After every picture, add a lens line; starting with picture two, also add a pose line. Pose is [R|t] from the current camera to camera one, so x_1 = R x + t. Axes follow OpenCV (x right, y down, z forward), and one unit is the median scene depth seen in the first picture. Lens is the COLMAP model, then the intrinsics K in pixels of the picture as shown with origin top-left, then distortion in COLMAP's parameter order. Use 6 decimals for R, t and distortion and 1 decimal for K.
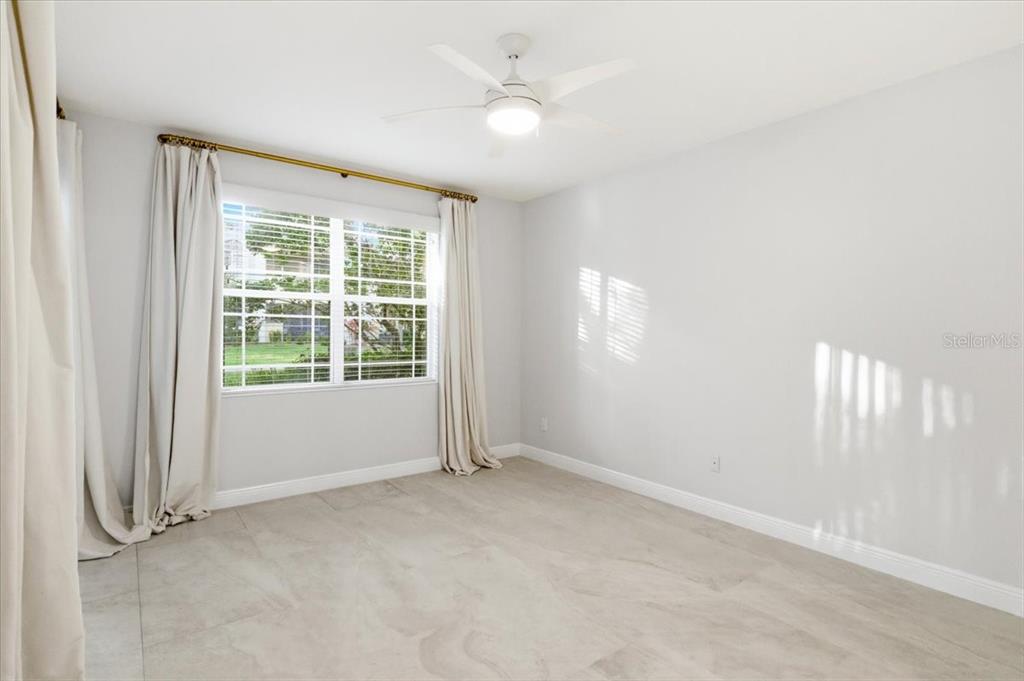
lens RADIAL K [[482.9, 0, 510.5], [0, 482.9, 334.7], [0, 0, 1]] dist [-0.000715, -0.000629]
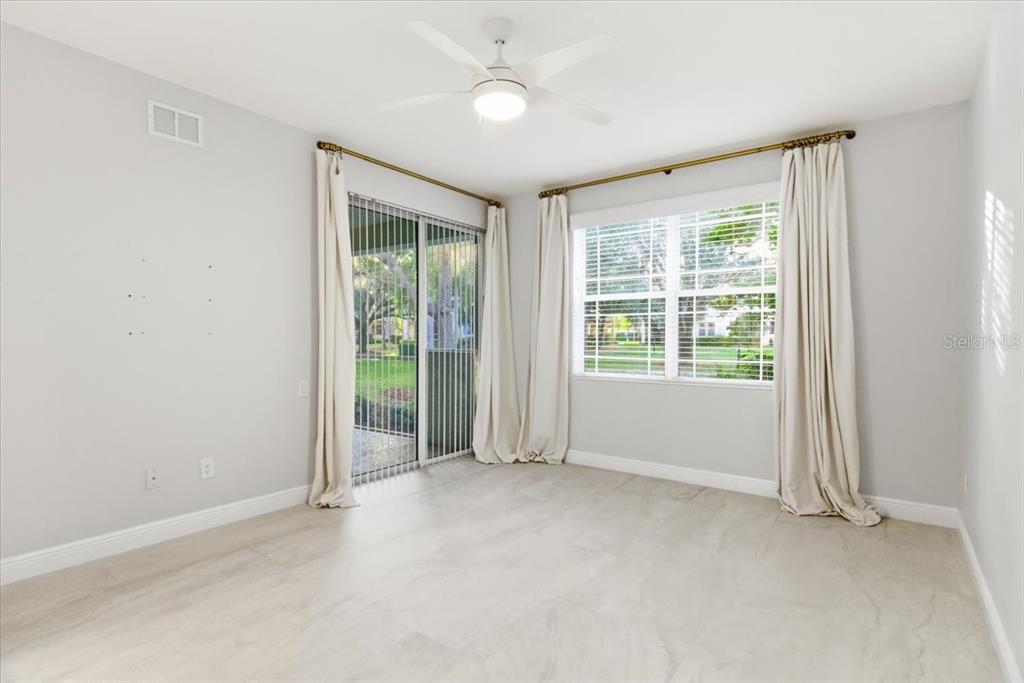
lens RADIAL K [[514.6, 0, 512.0], [0, 514.6, 341.5], [0, 0, 1]] dist [-0.021497, -0.000293]
pose [[0.279209, 0.011635, -0.960160, 0.656838], [0.010410, 0.999831, 0.015143, 0.004680], [0.960174, -0.014223, 0.279040, 0.423665]]
